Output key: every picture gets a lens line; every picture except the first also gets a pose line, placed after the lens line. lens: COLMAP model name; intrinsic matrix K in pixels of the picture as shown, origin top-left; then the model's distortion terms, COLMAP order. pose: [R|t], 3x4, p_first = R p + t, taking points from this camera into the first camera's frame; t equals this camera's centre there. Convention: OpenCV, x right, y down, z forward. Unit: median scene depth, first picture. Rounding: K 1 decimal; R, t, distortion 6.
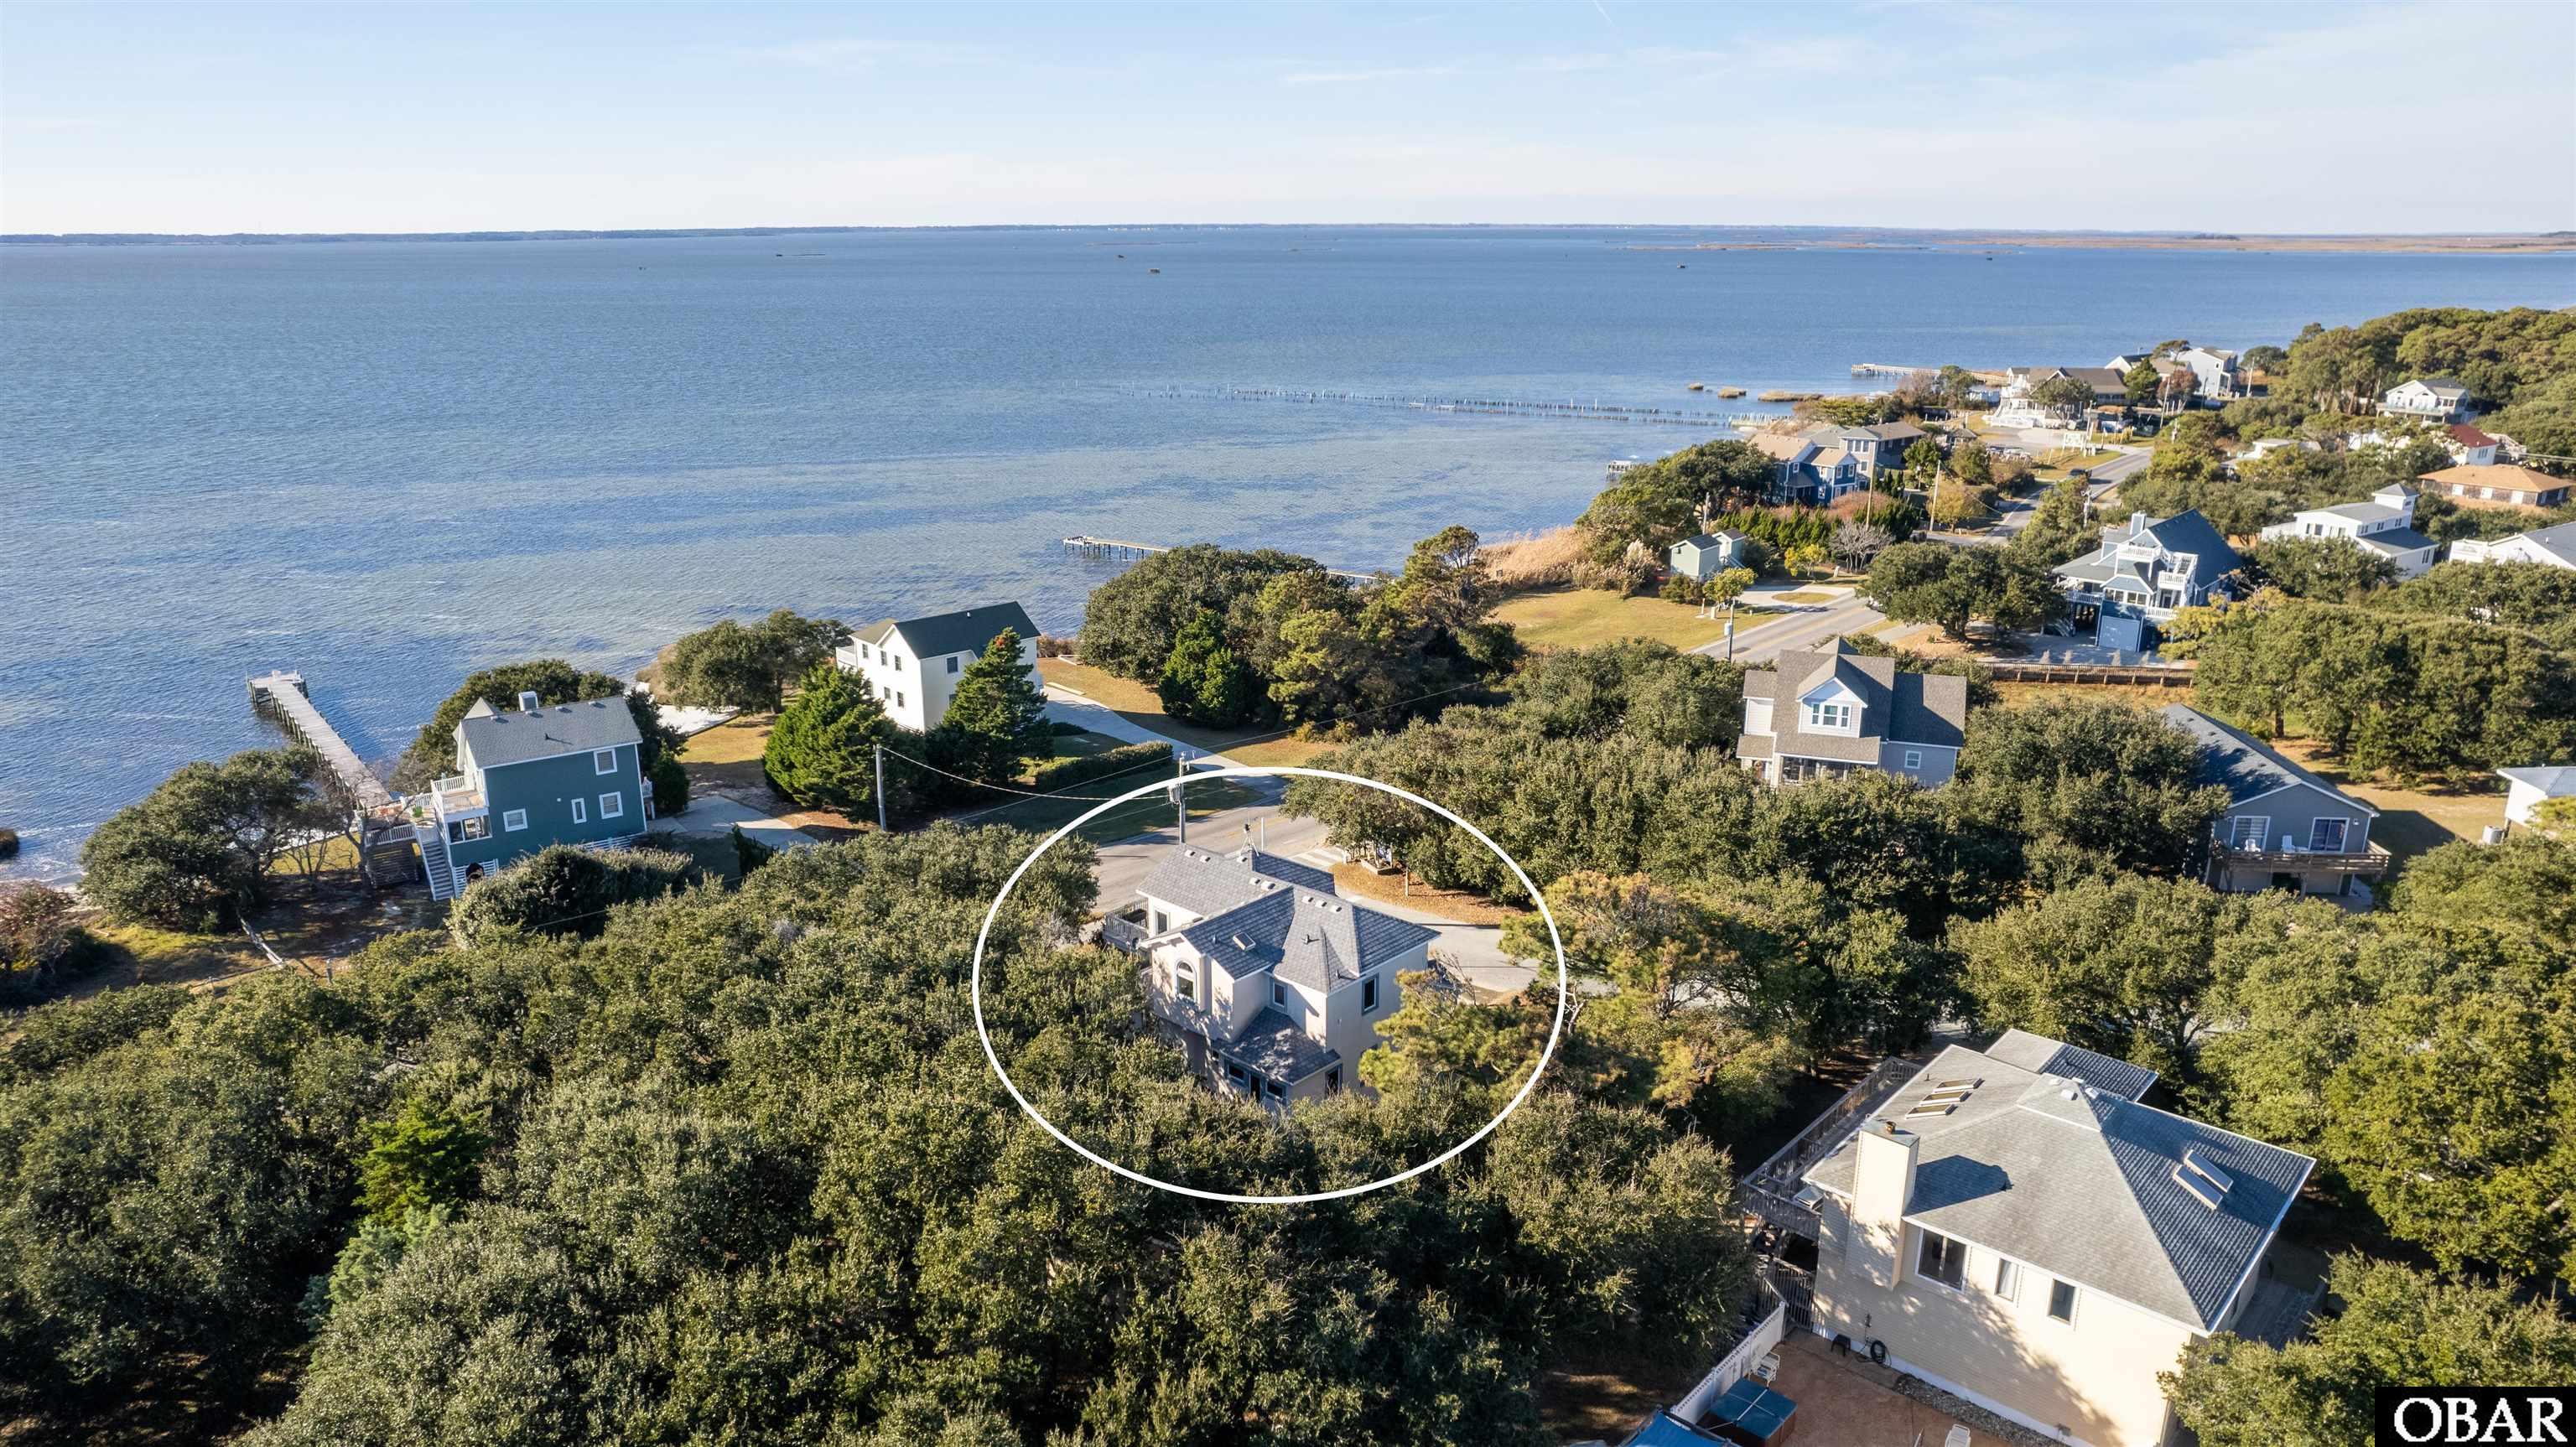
lens RADIAL K [[1643.0, 0, 1288.0], [0, 1643.0, 723.5], [0, 0, 1]] dist [-0.044032, 0.000530]
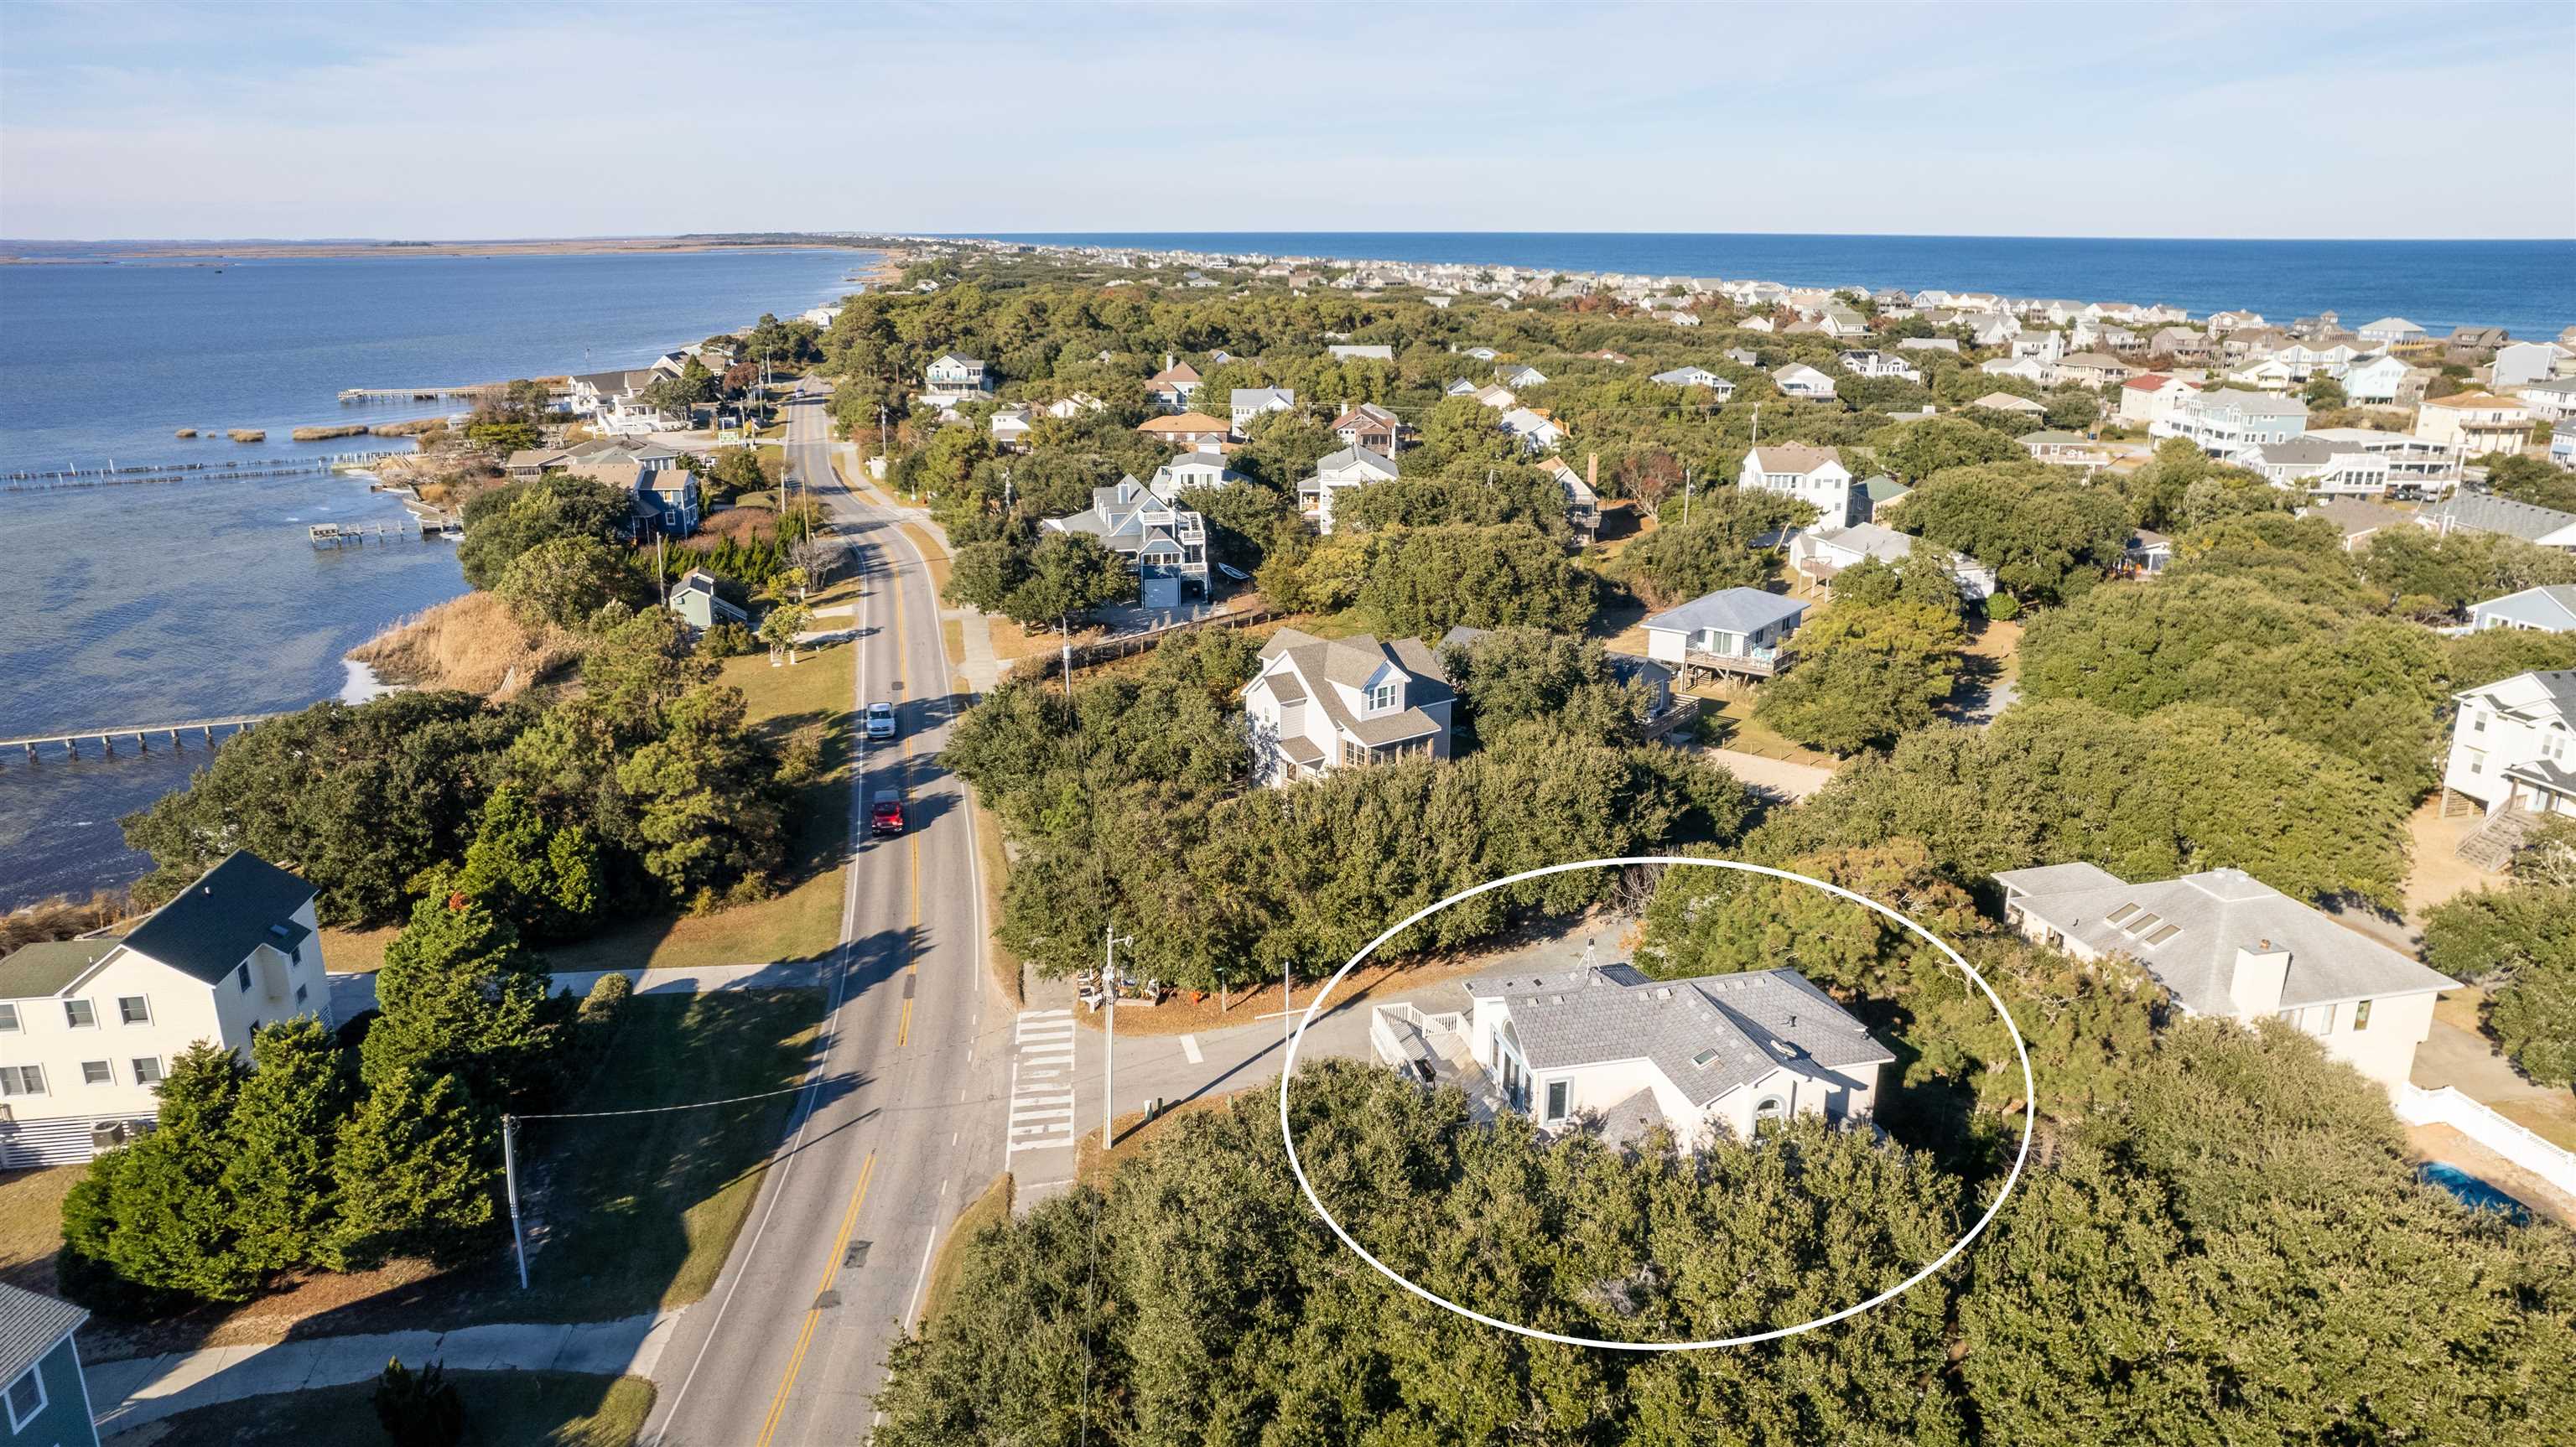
lens RADIAL K [[1643.0, 0, 1288.0], [0, 1643.0, 723.5], [0, 0, 1]] dist [-0.044032, 0.000530]
pose [[0.577298, -0.237938, 0.781097, -0.329349], [0.241072, 0.963626, 0.115367, -0.078952], [-0.780135, 0.121699, 0.613660, 0.269559]]
